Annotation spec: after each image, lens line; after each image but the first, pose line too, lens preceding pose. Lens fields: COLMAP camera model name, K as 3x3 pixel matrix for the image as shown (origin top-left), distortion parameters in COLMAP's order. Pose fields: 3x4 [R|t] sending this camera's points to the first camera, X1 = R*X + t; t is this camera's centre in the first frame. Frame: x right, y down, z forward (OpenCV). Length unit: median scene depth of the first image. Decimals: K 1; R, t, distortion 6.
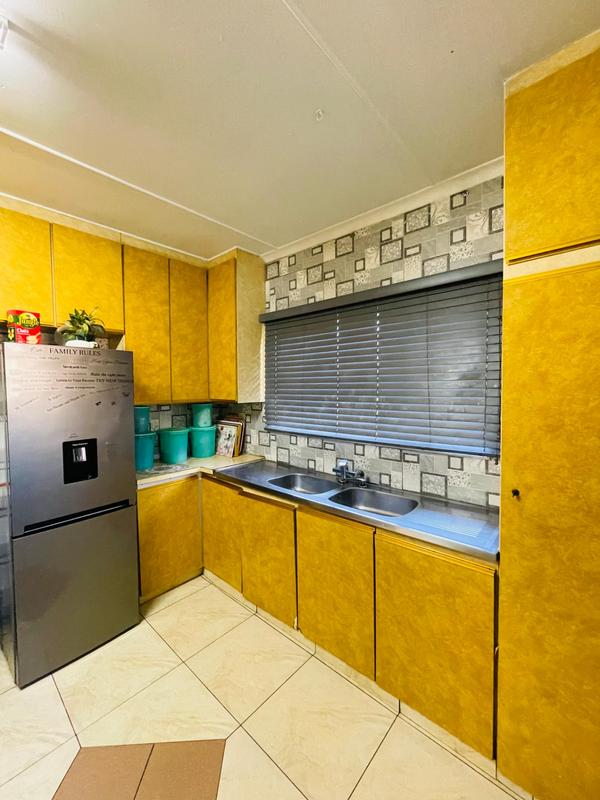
lens RADIAL K [[323.9, 0, 300.3], [0, 323.9, 397.7], [0, 0, 1]] dist [-0.006090, -0.000249]
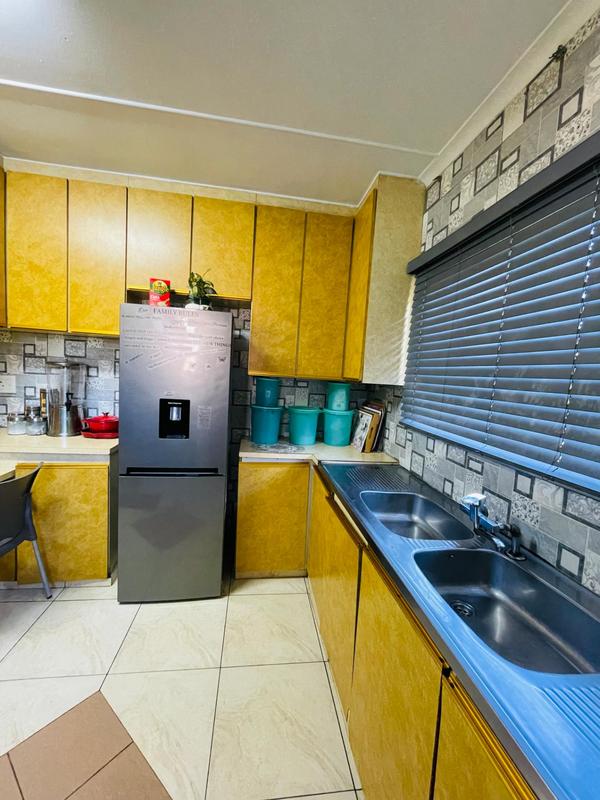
lens RADIAL K [[323.9, 0, 300.1], [0, 323.9, 399.0], [0, 0, 1]] dist [-0.006090, -0.000249]
pose [[0.760450, 0.104849, -0.640877, 0.204286], [-0.090832, 0.994352, 0.054899, 0.027557], [0.643013, 0.016464, 0.765678, 0.340403]]
